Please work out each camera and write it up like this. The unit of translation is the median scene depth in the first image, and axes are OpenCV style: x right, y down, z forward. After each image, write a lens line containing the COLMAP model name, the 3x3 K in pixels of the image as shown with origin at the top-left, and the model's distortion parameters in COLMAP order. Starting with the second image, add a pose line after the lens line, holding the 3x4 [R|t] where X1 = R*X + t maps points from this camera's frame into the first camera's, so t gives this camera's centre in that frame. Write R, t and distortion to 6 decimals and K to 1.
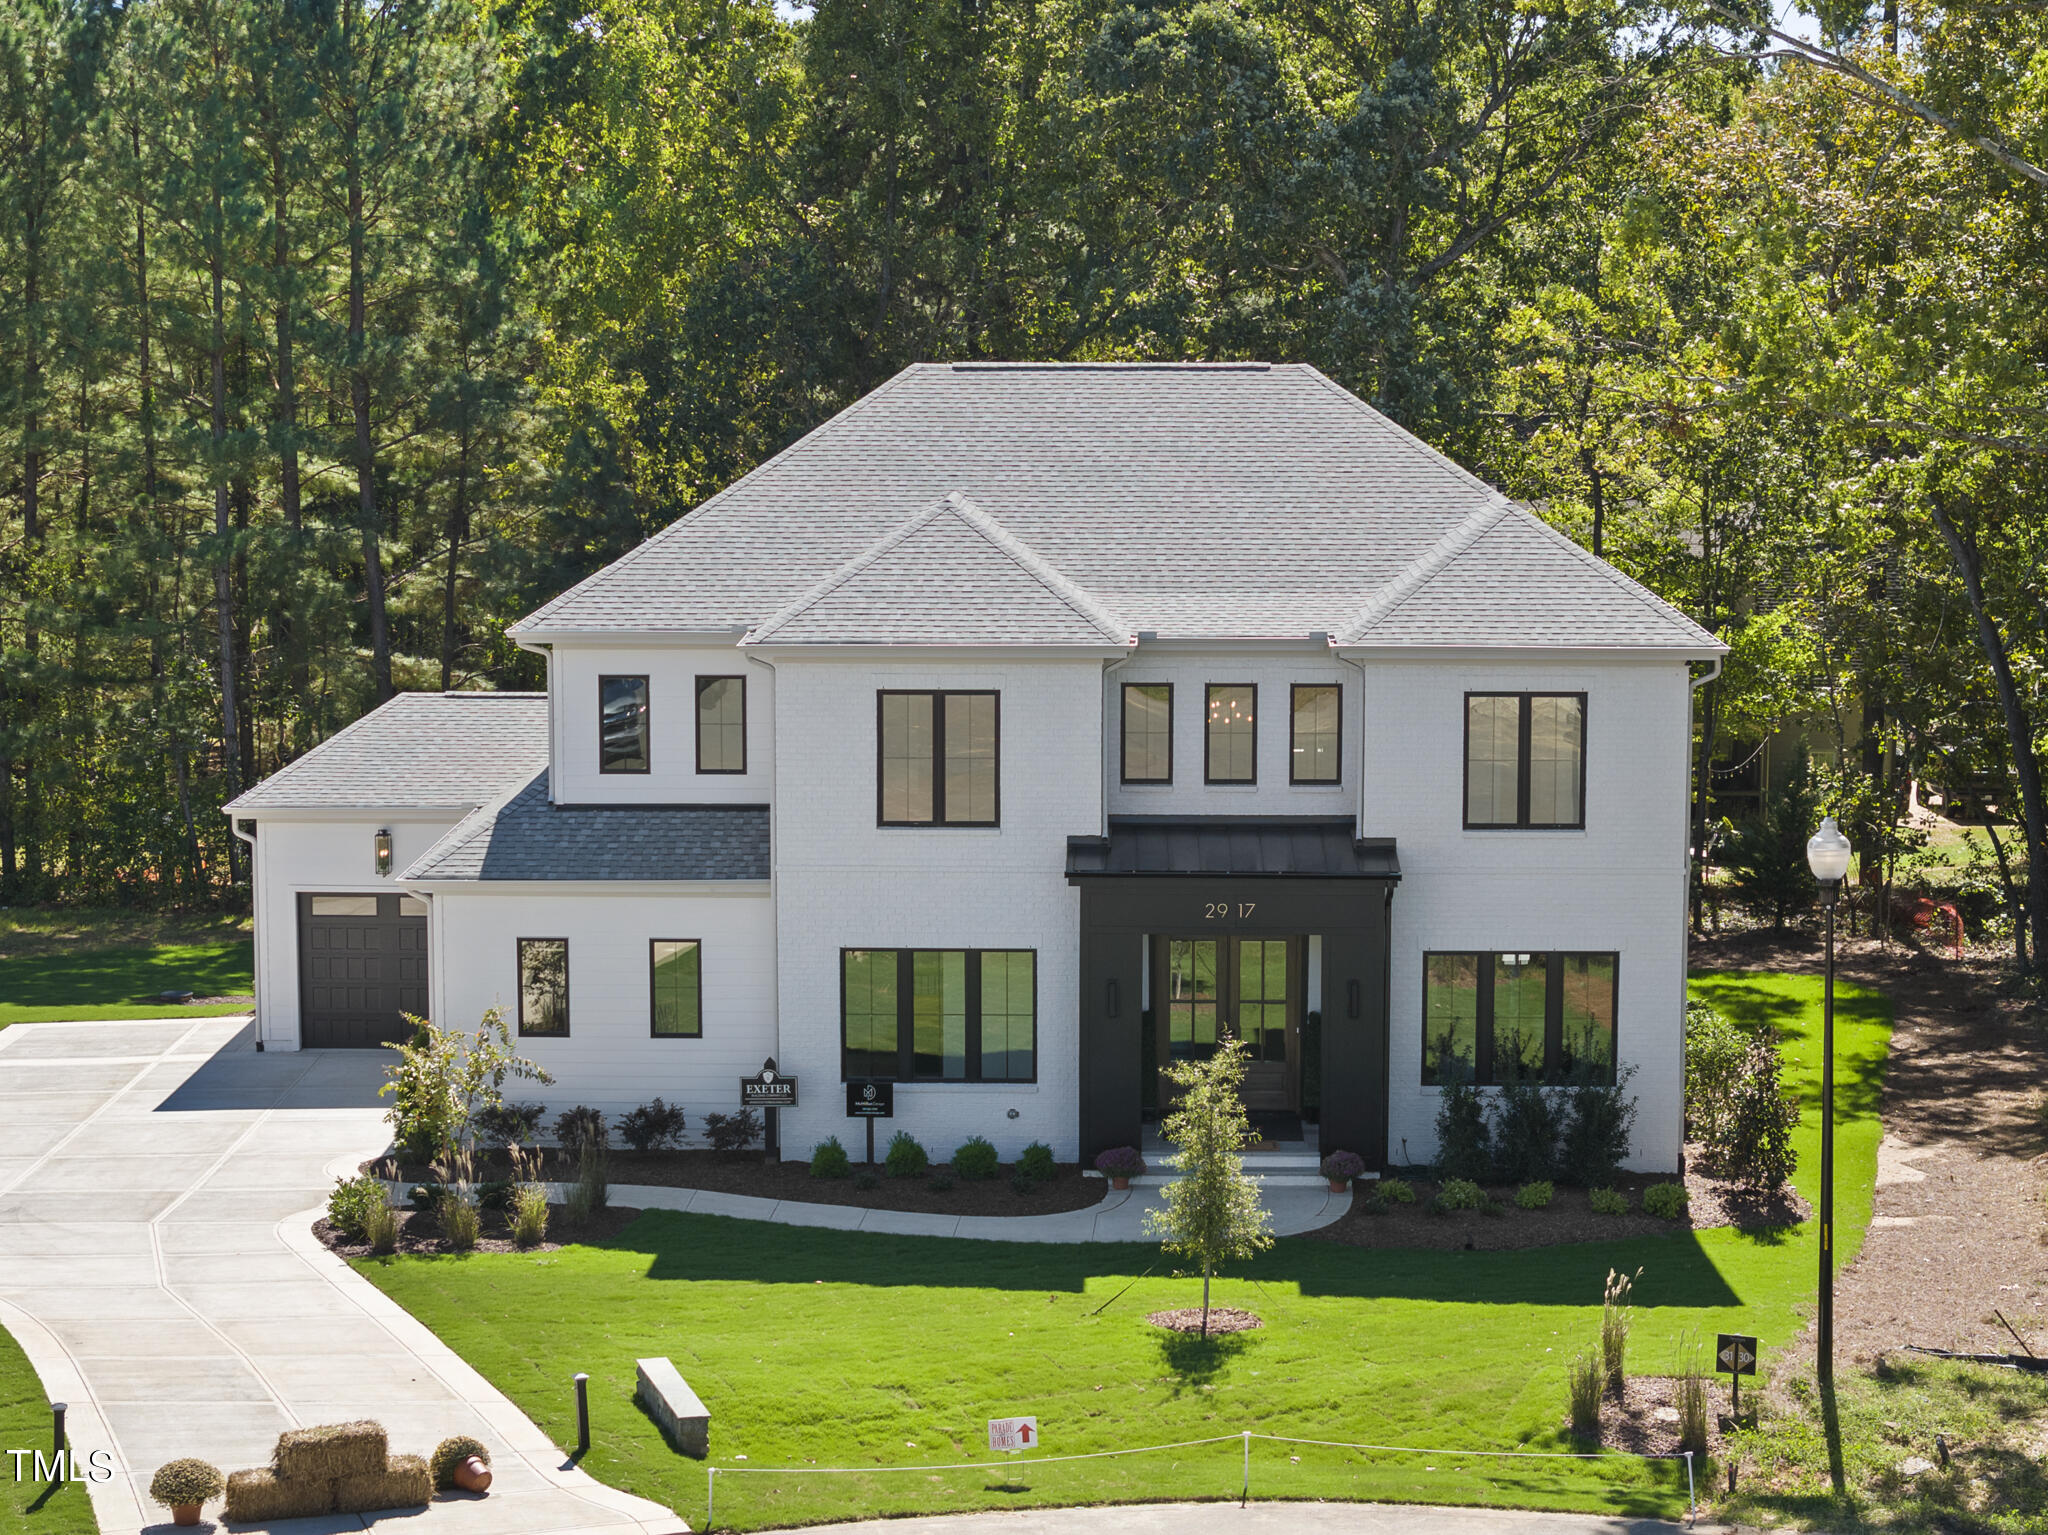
lens RADIAL K [[4109.3, 0, 1024.0], [0, 4109.3, 767.5], [0, 0, 1]] dist [-0.148164, 0.057443]
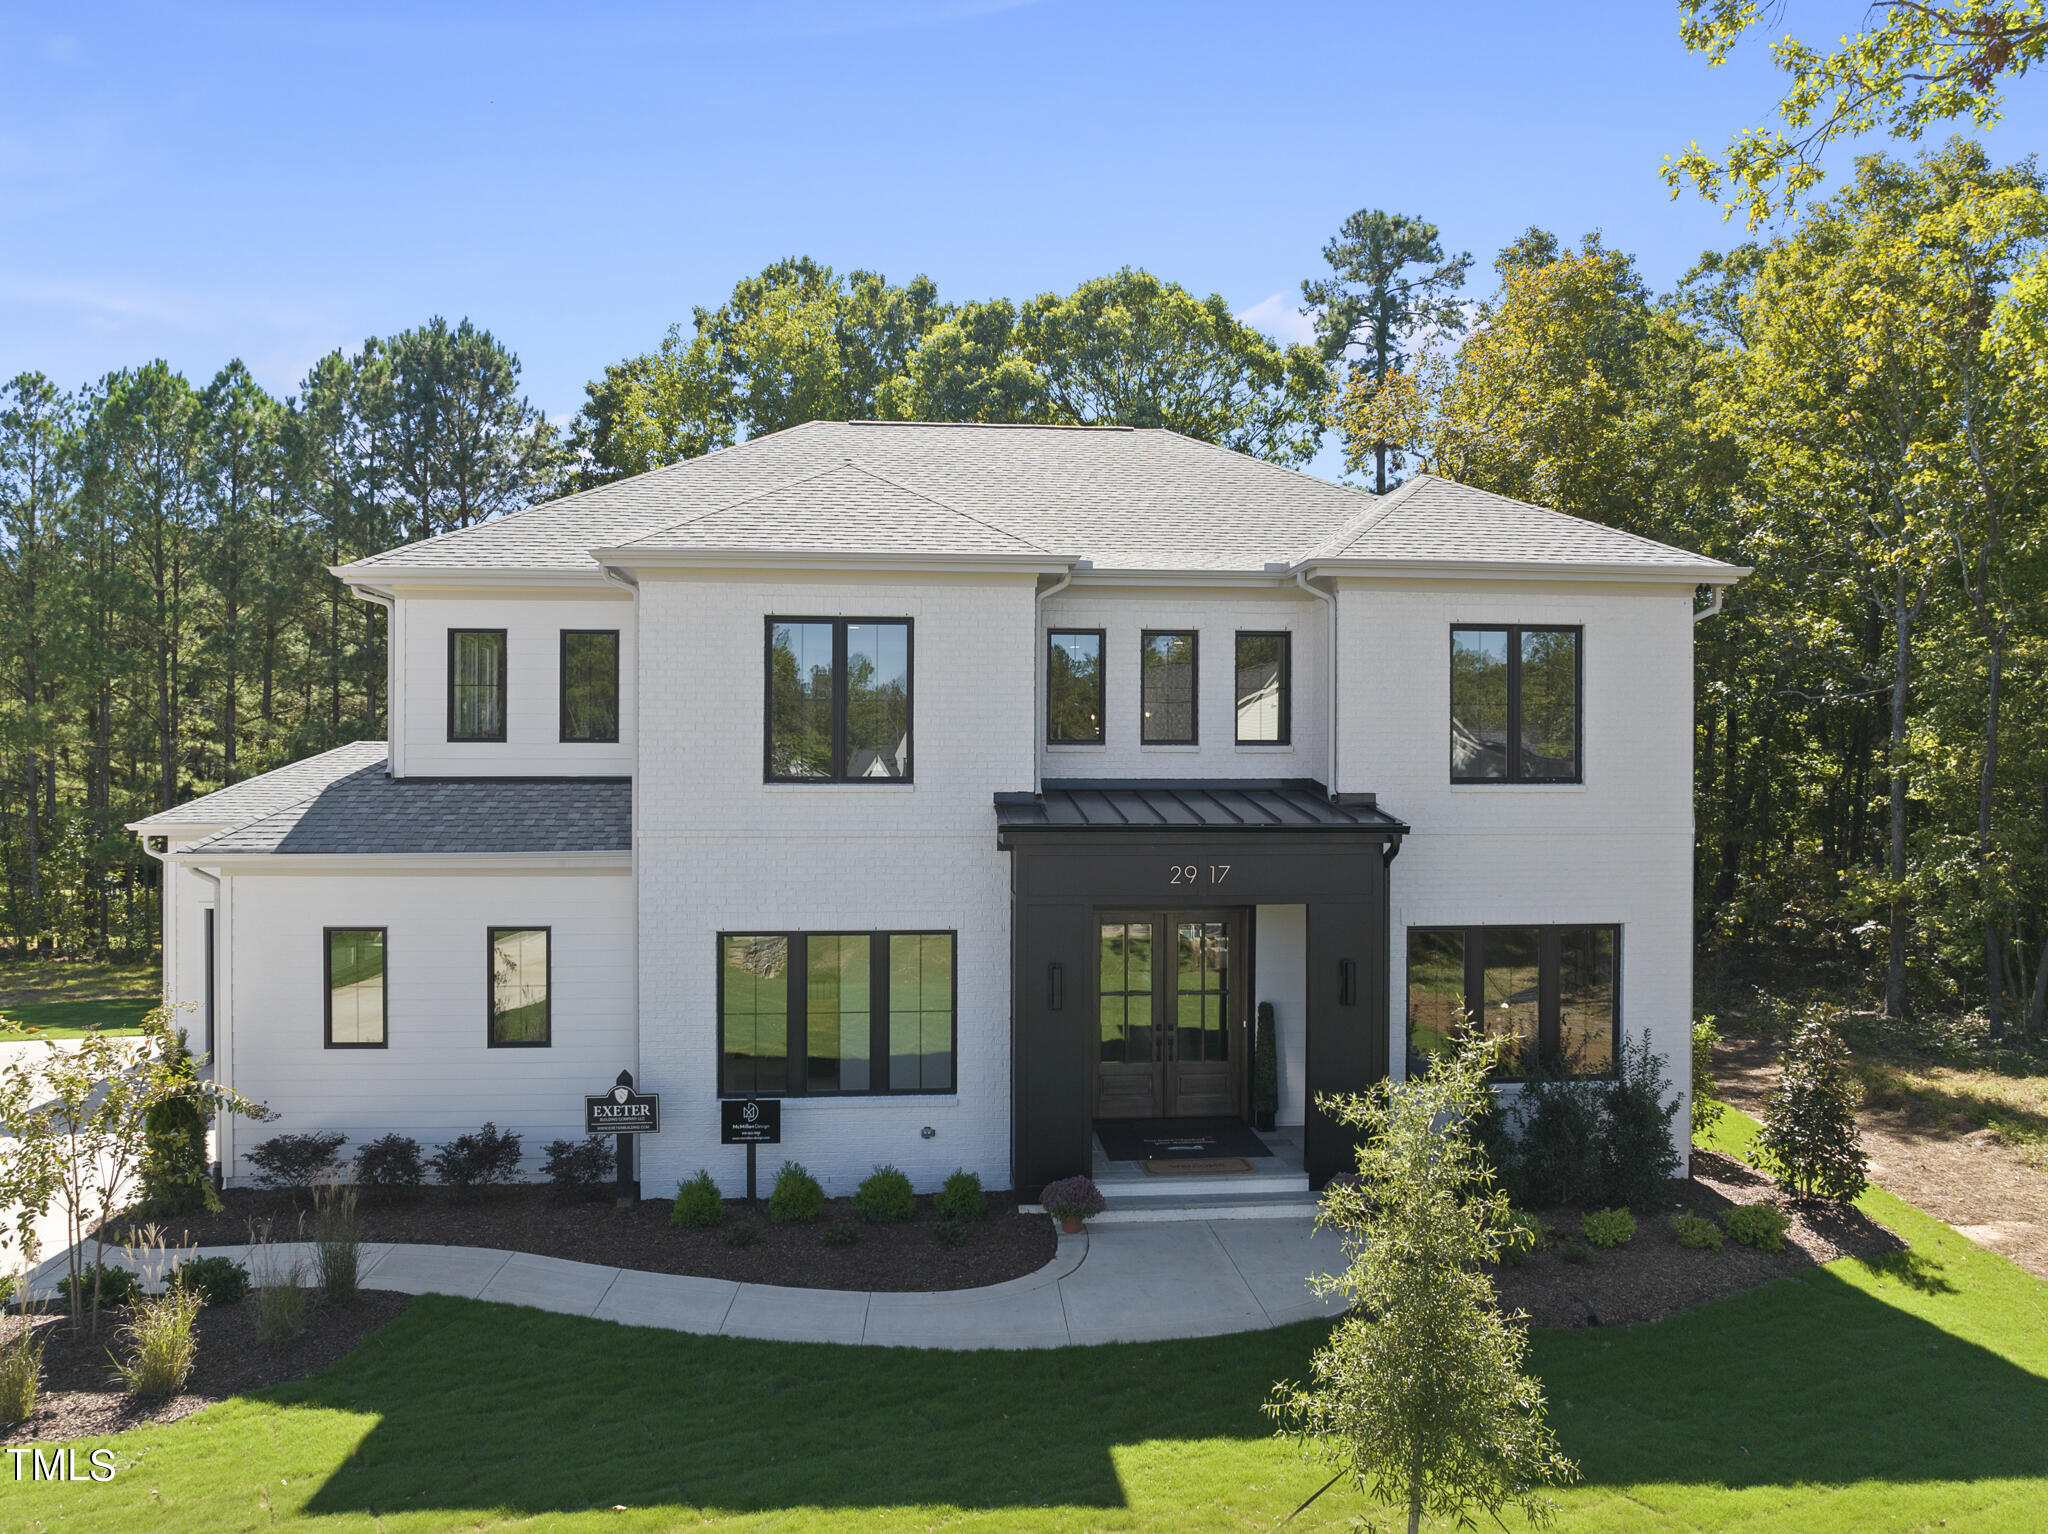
lens RADIAL K [[1388.8, 0, 1024.0], [0, 1388.8, 767.0], [0, 0, 1]] dist [-0.040241, -0.002449]
pose [[0.992476, 0.002244, 0.122416, -0.017876], [0.013505, 0.991725, -0.127664, 0.047541], [-0.121689, 0.128357, 0.984234, 0.718560]]
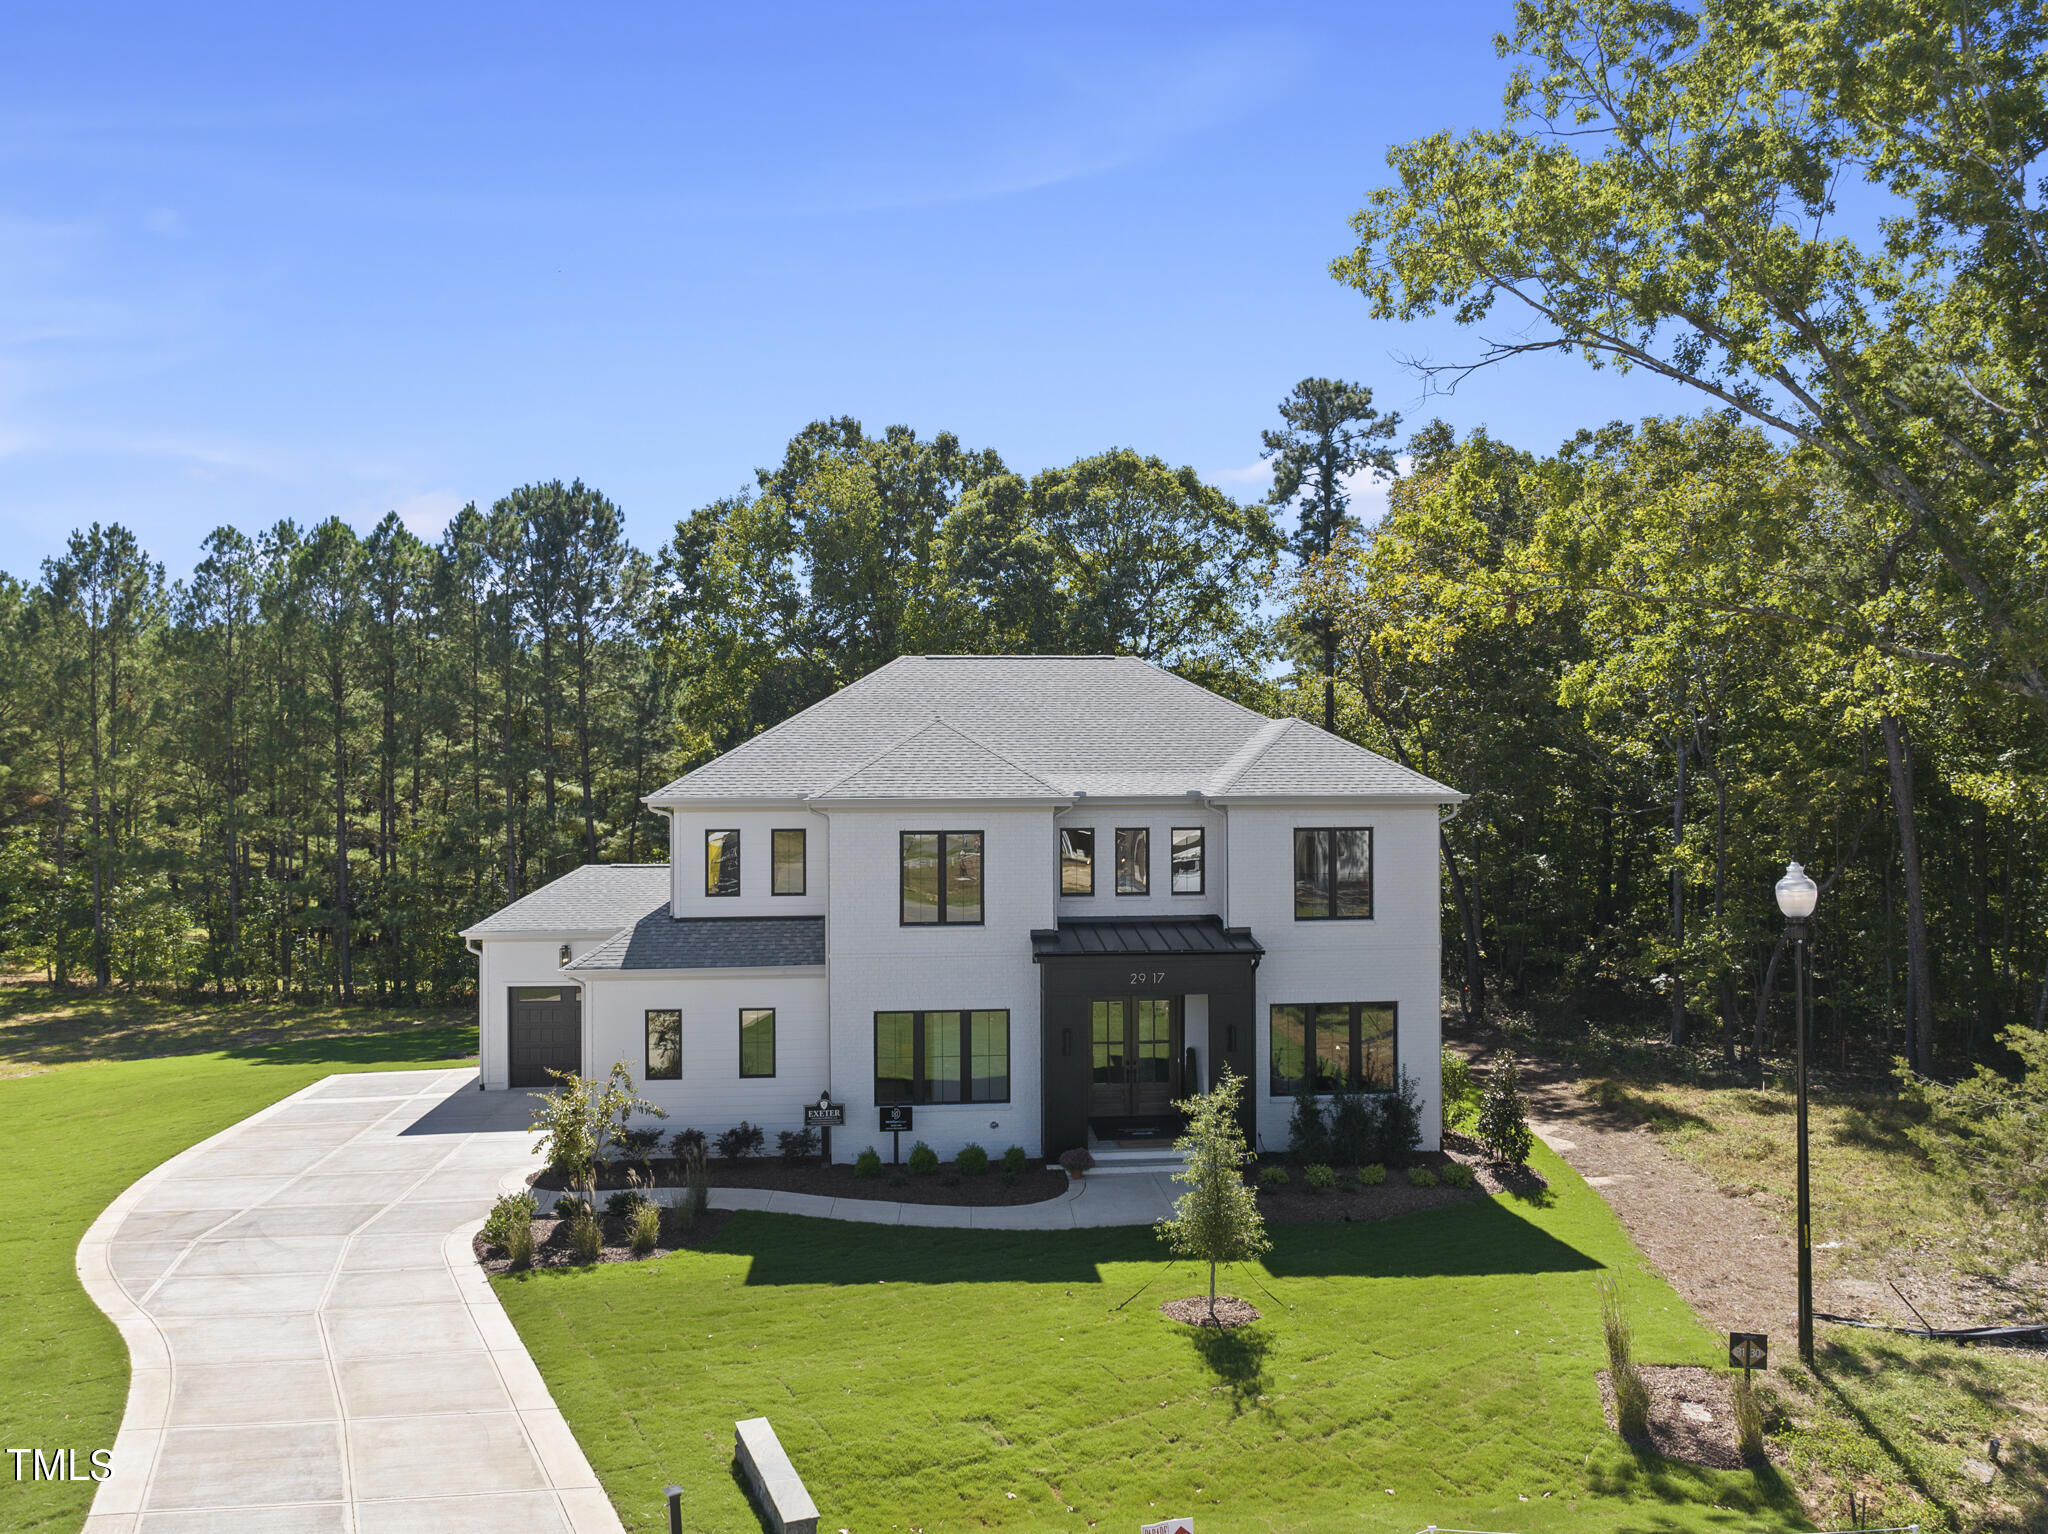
lens RADIAL K [[1388.8, 0, 1024.0], [0, 1388.8, 767.0], [0, 0, 1]] dist [-0.040241, -0.002449]
pose [[0.992691, -0.002992, 0.120647, -0.051019], [0.019655, 0.990353, -0.137163, 0.026737], [-0.119073, 0.138532, 0.983174, 0.504631]]
